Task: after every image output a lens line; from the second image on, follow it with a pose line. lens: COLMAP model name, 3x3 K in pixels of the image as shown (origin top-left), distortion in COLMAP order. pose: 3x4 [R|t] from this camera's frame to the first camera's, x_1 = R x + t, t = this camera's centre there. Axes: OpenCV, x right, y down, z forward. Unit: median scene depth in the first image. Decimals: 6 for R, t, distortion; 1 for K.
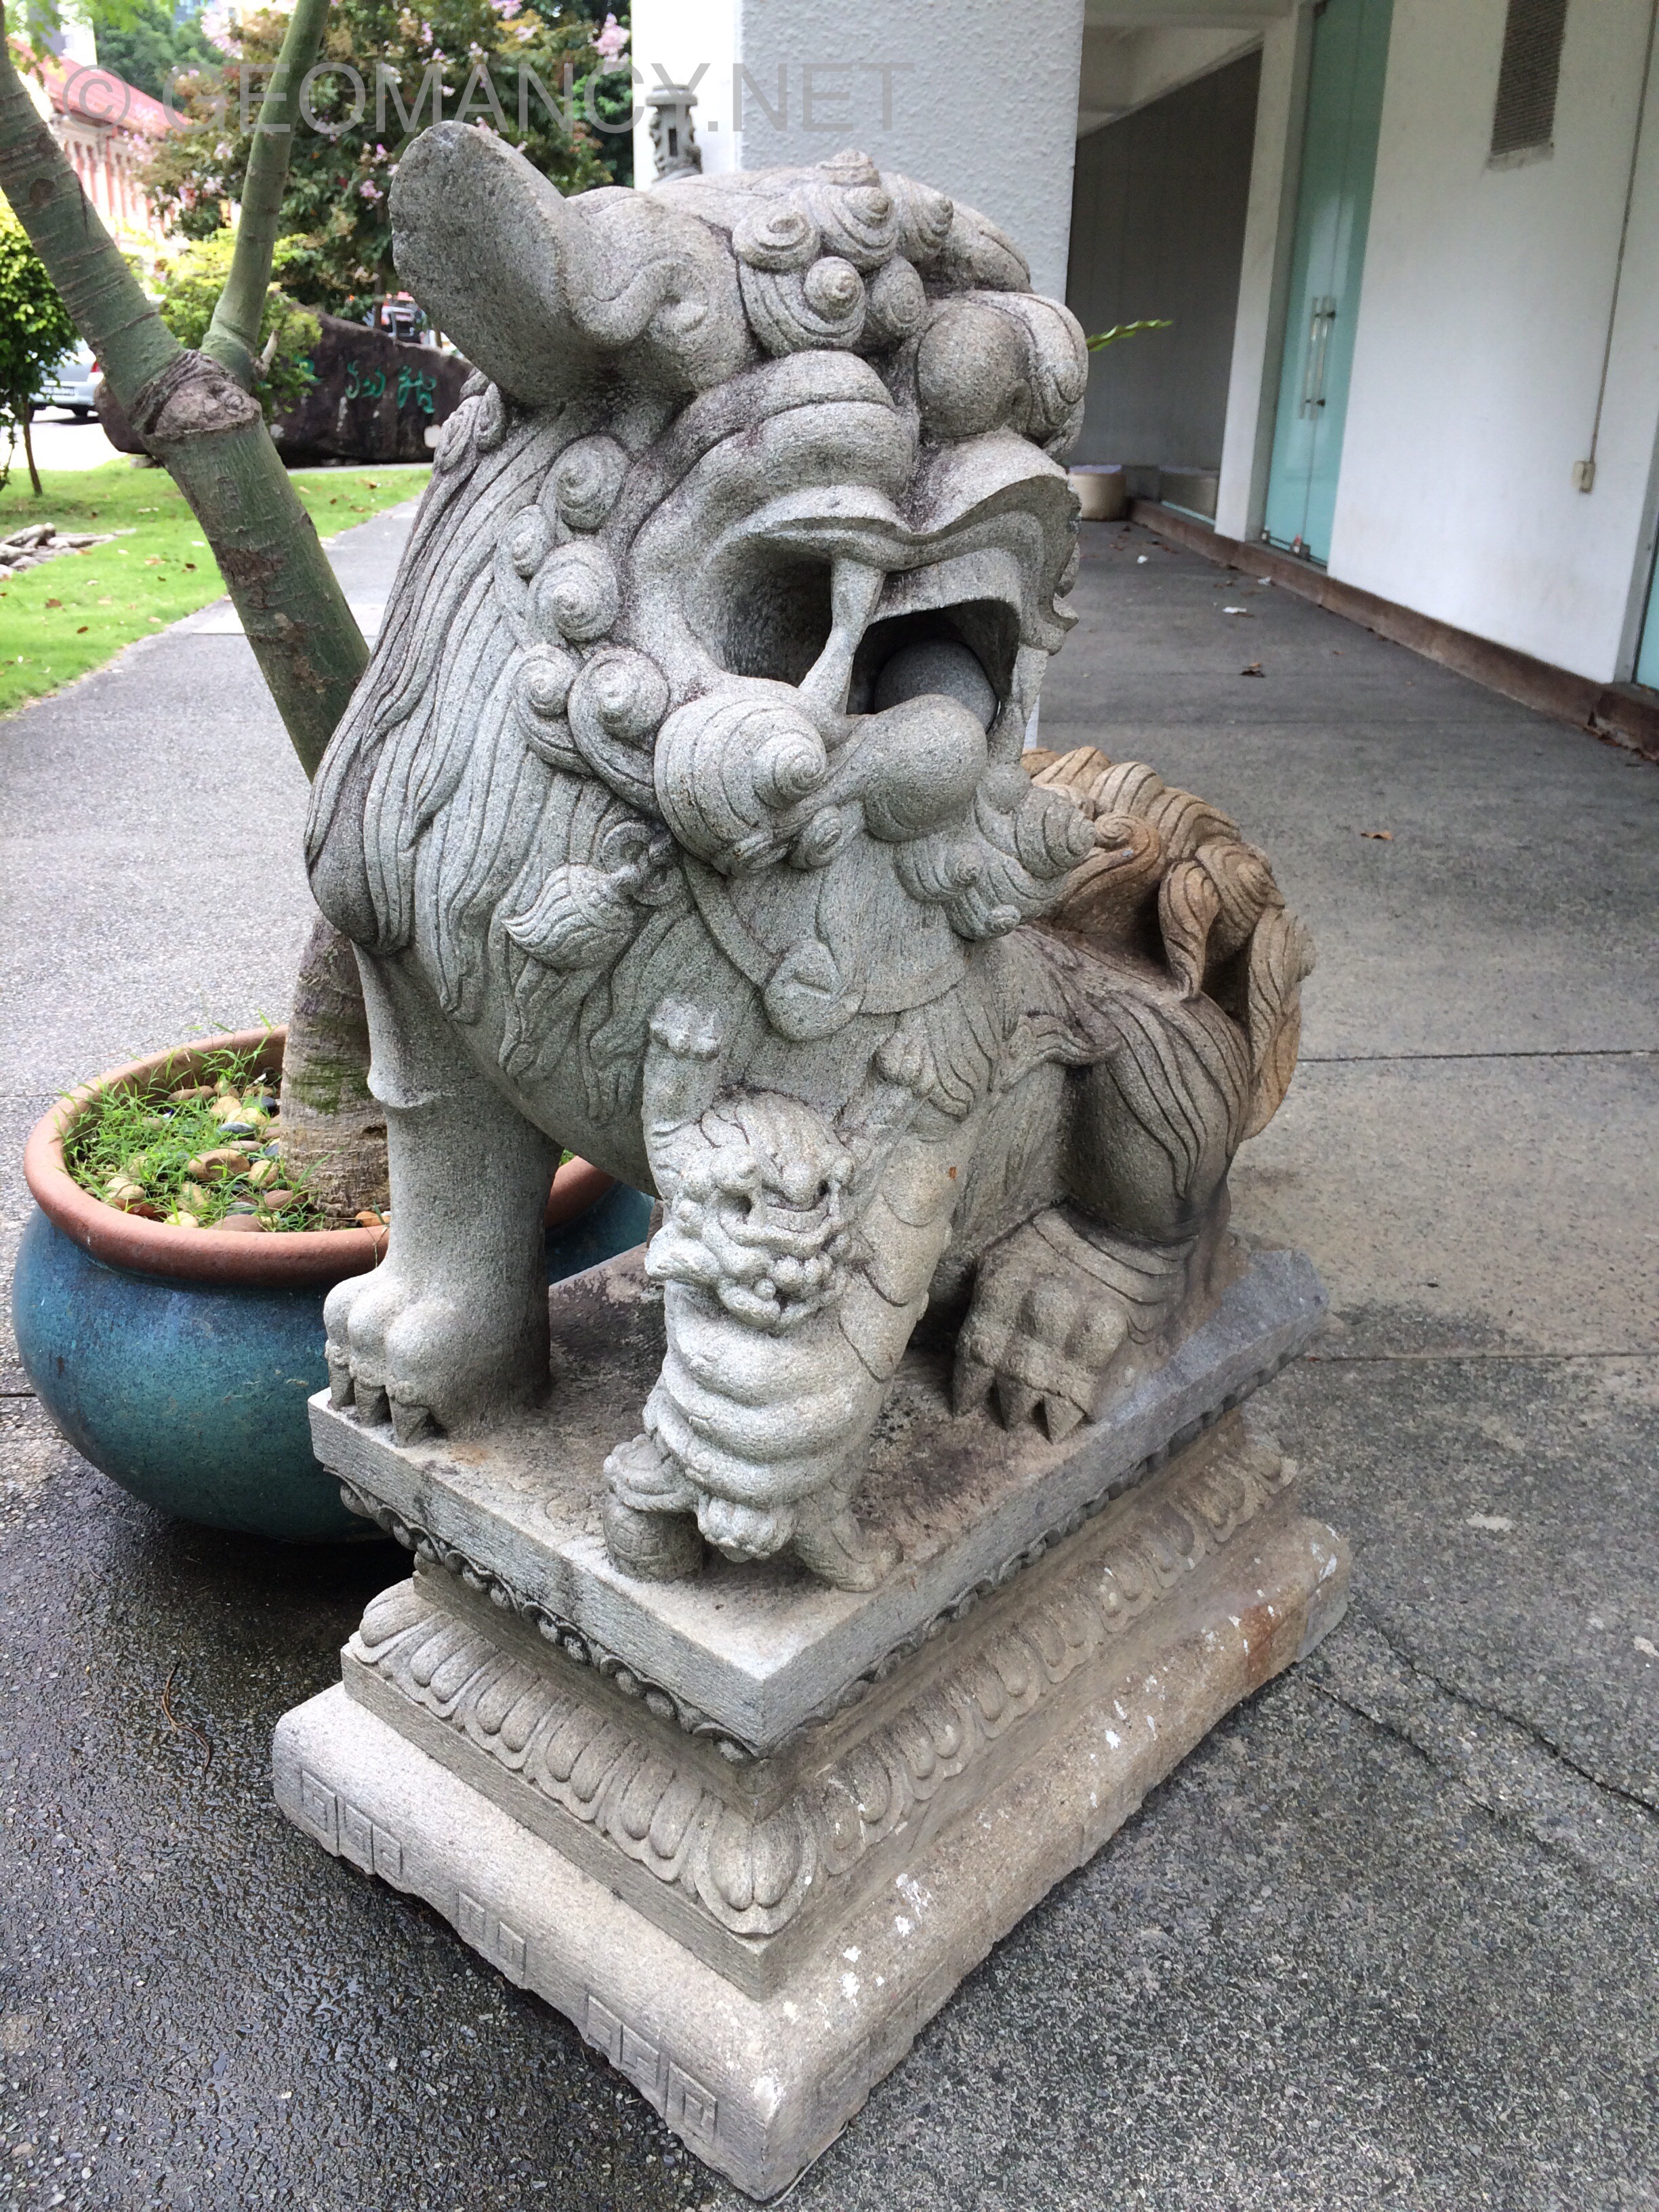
lens RADIAL K [[1887.7, 0, 841.6], [0, 1887.7, 1096.1], [0, 0, 1]] dist [0.074822, -0.107271]
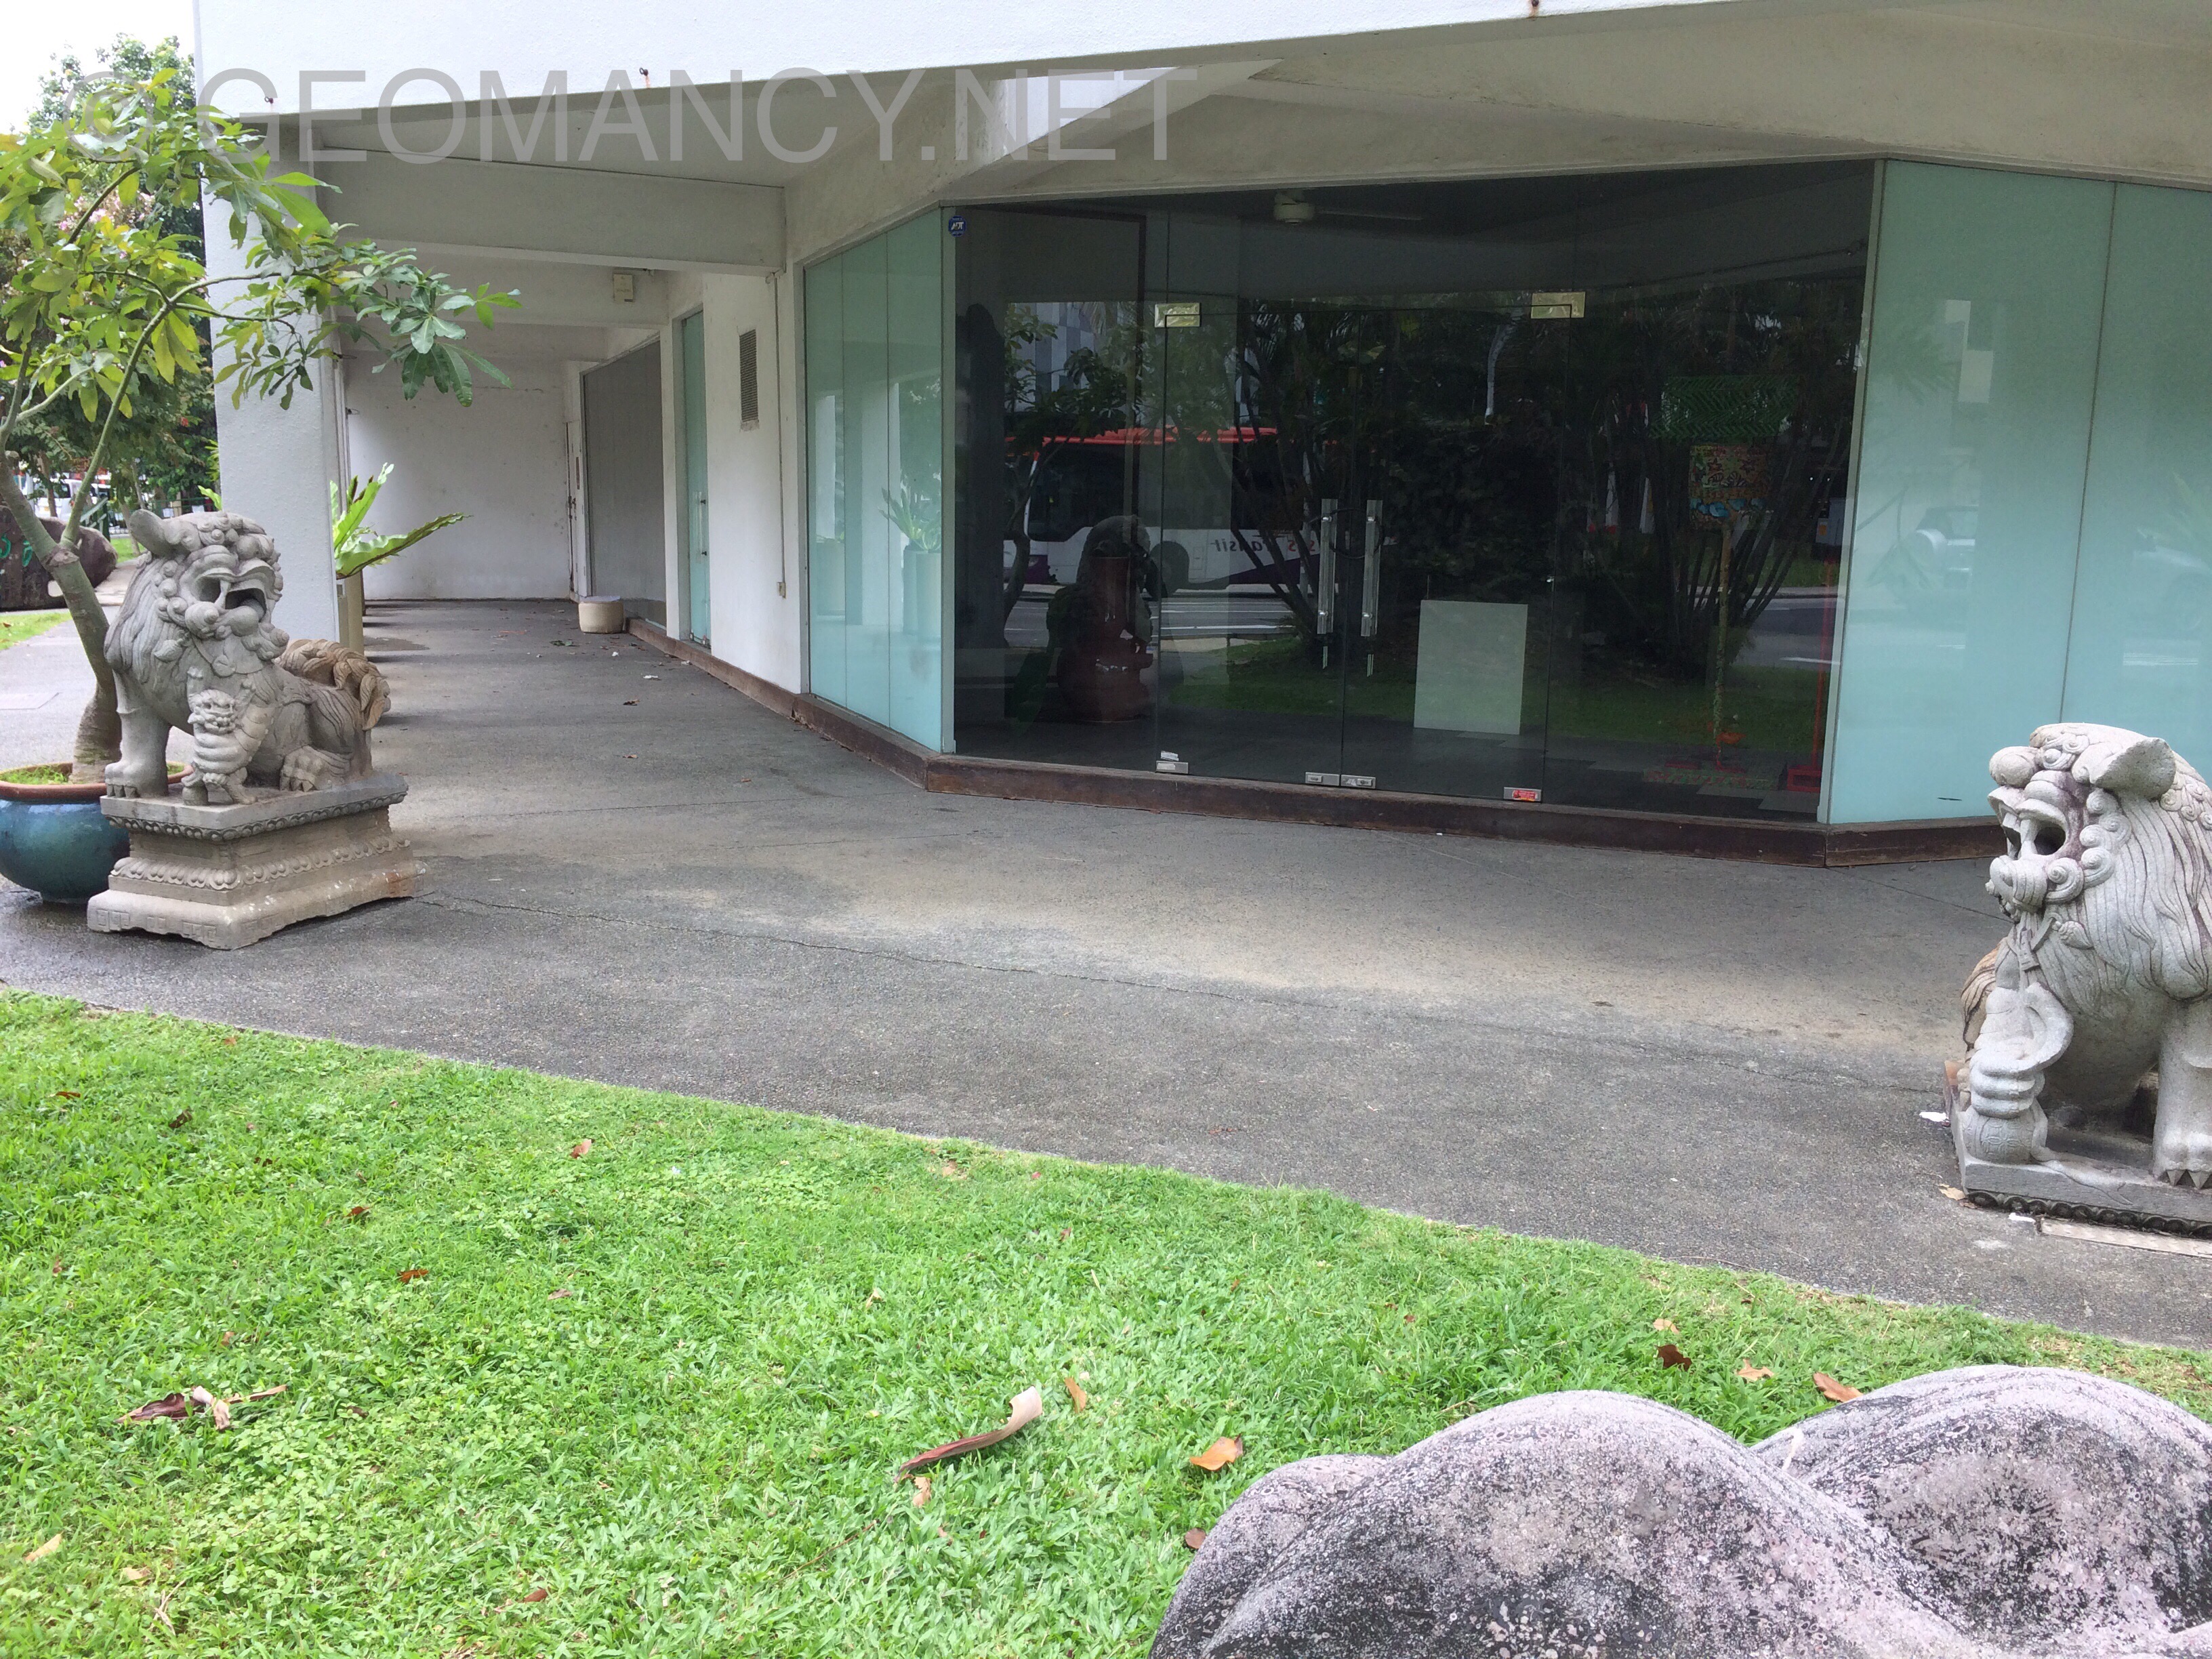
lens RADIAL K [[1887.7, 0, 1104.9], [0, 1887.7, 820.6], [0, 0, 1]] dist [0.074822, -0.107271]
pose [[0.952163, -0.057920, 0.300052, 0.654846], [0.118895, 0.974726, -0.189138, 1.550837], [-0.281514, 0.215765, 0.934984, -4.212481]]
